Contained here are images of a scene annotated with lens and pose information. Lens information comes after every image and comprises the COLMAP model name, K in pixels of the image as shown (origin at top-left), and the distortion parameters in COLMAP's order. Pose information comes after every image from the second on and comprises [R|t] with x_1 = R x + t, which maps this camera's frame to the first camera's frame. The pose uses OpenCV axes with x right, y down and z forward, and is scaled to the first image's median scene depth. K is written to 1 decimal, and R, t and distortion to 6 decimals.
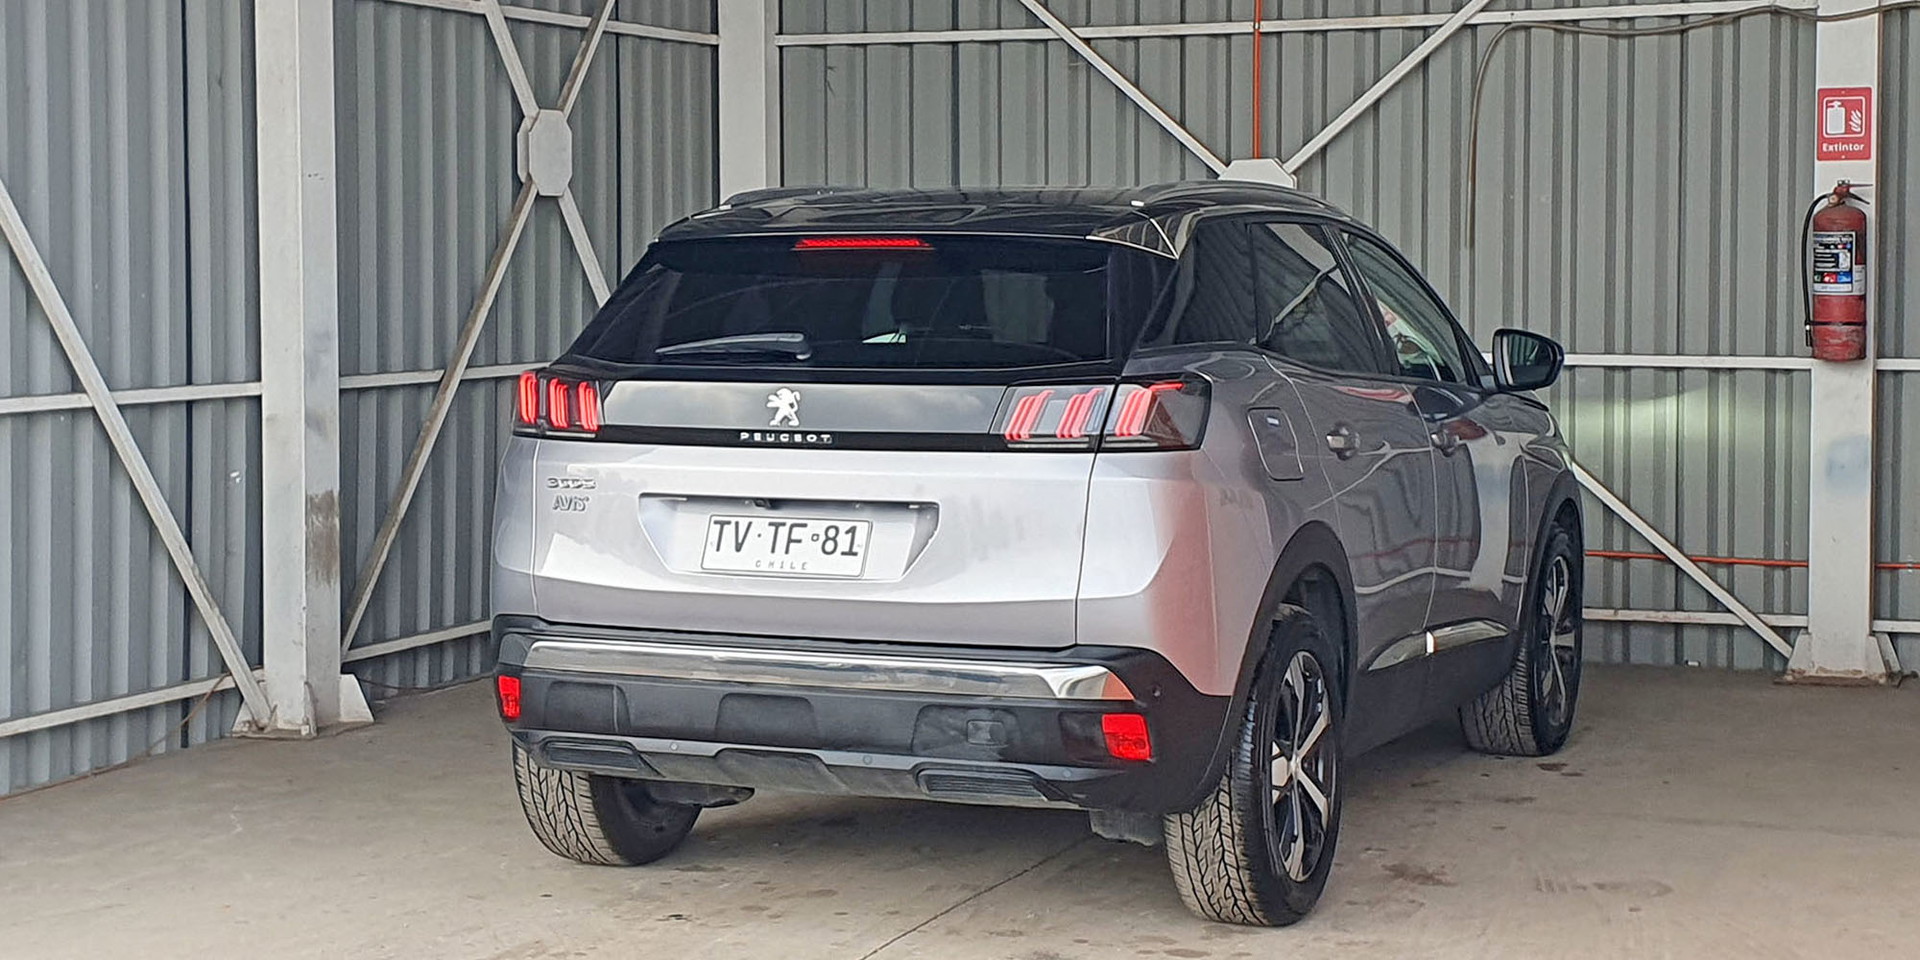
lens RADIAL K [[3201.5, 0, 815.9], [0, 3201.5, 485.1], [0, 0, 1]] dist [0.331669, -1.548384]
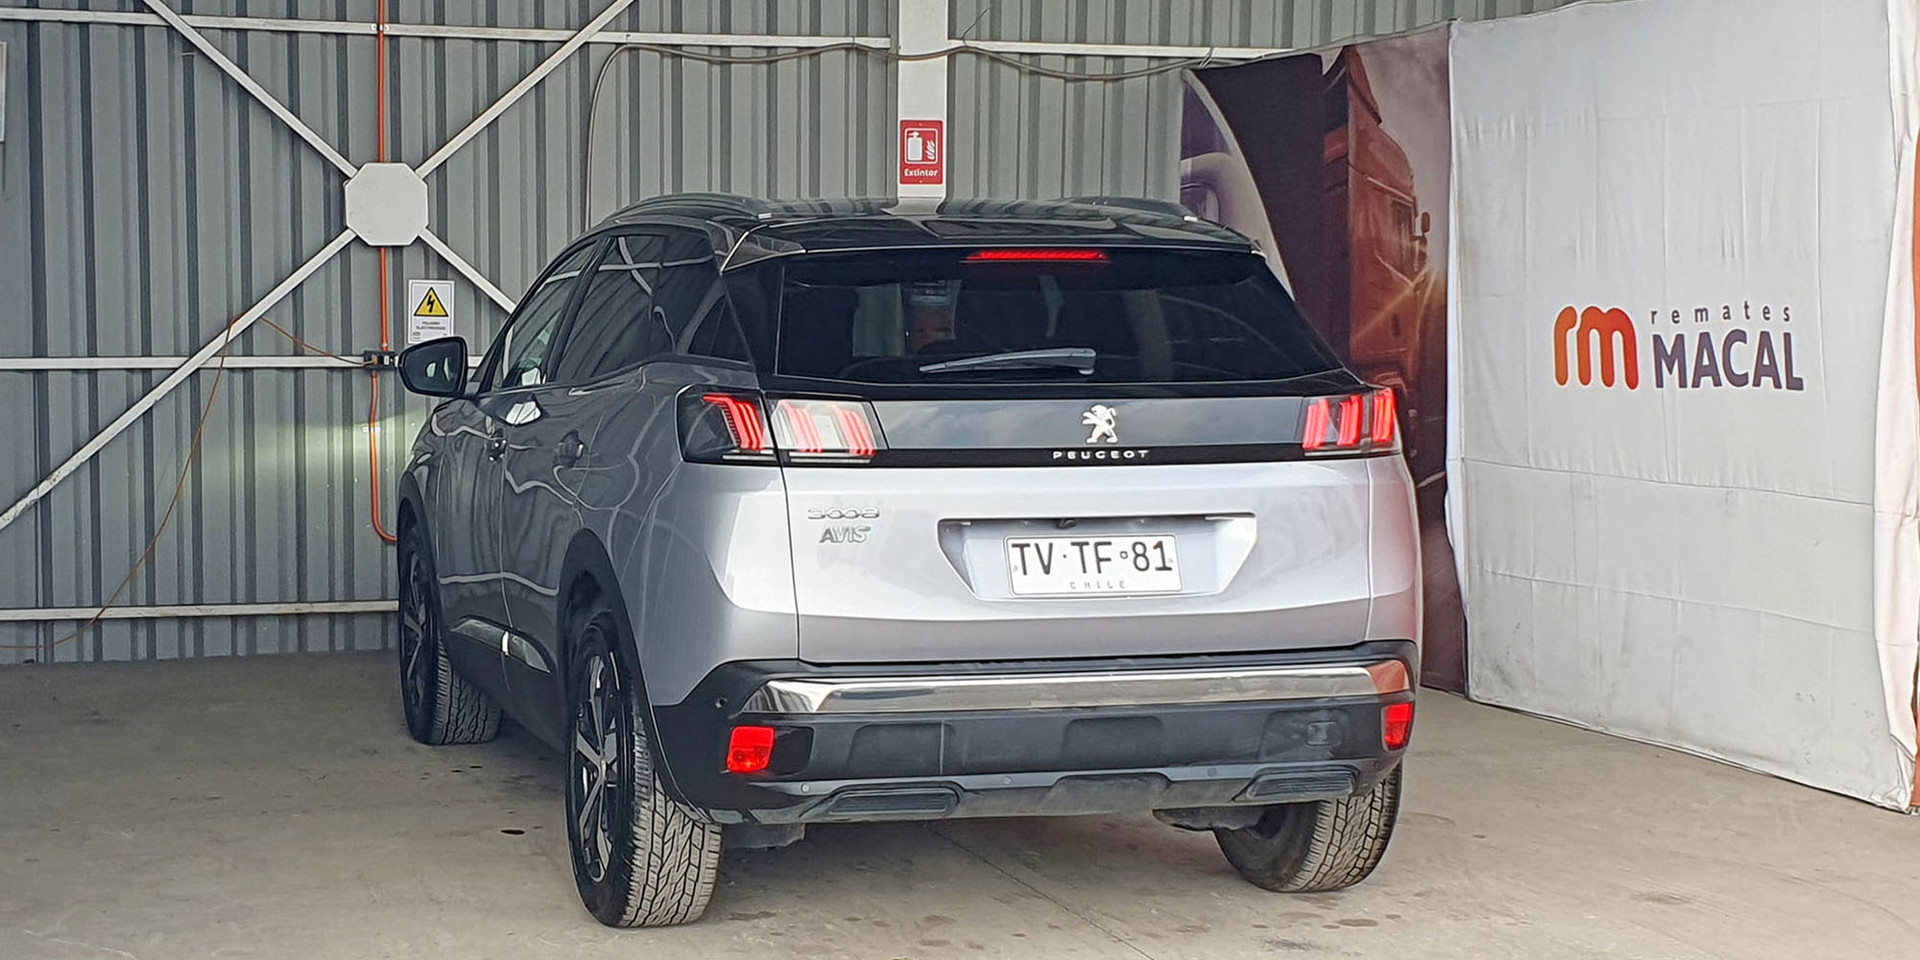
lens RADIAL K [[3020.5, 0, 864.3], [0, 3020.5, 538.3], [0, 0, 1]] dist [0.336498, -1.252400]
pose [[0.752509, -0.054515, 0.656322, -0.448676], [0.039734, 0.998511, 0.037380, -0.017873], [-0.657382, -0.002051, 0.753554, 0.232264]]
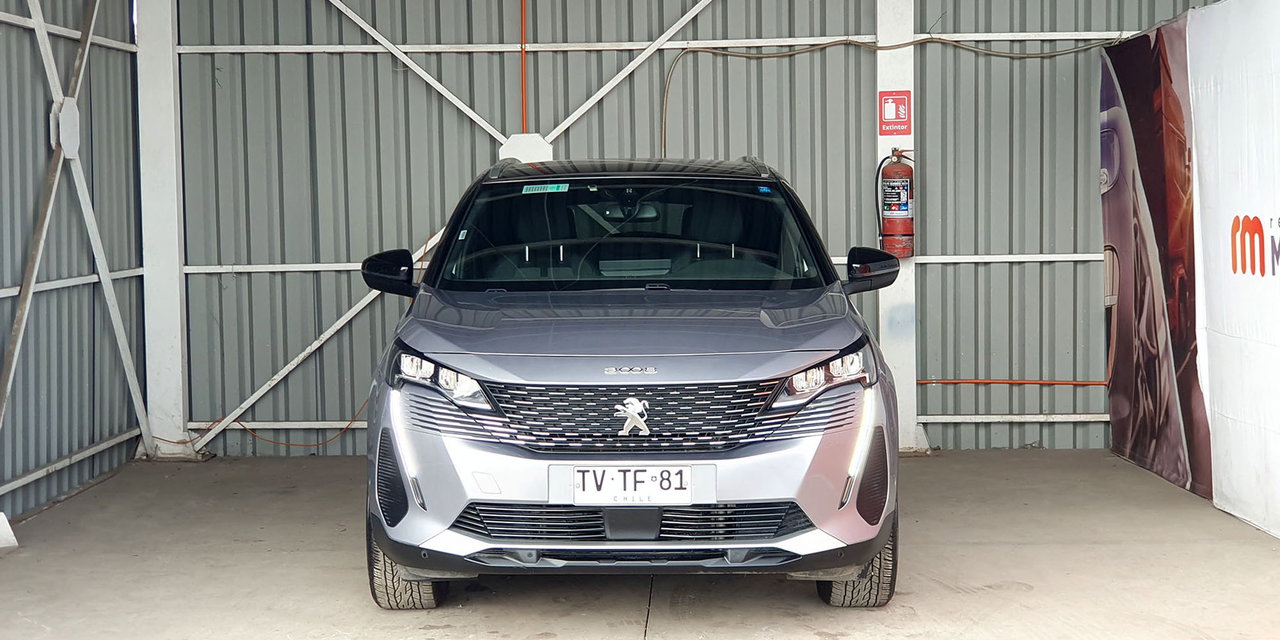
lens RADIAL K [[2115.1, 0, 621.1], [0, 2115.1, 317.8], [0, 0, 1]] dist [0.301379, -1.946855]
pose [[0.929149, -0.033338, 0.368199, -0.230355], [0.039105, 0.999201, -0.008212, -0.005325], [-0.367631, 0.022028, 0.929711, 0.066652]]
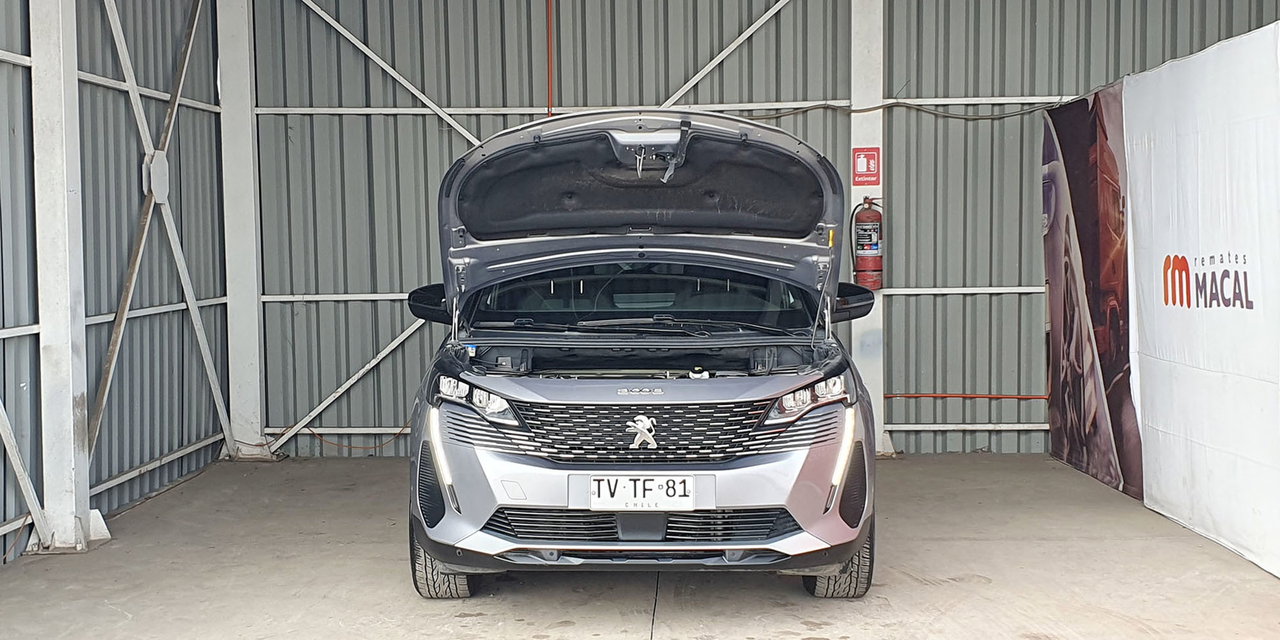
lens RADIAL K [[1718.3, 0, 622.3], [0, 1718.3, 344.3], [0, 0, 1]] dist [0.350153, -1.540377]
pose [[0.931411, -0.032980, 0.362473, -0.211729], [0.036501, 0.999329, -0.002867, -0.009556], [-0.362135, 0.015901, 0.931990, 0.113023]]
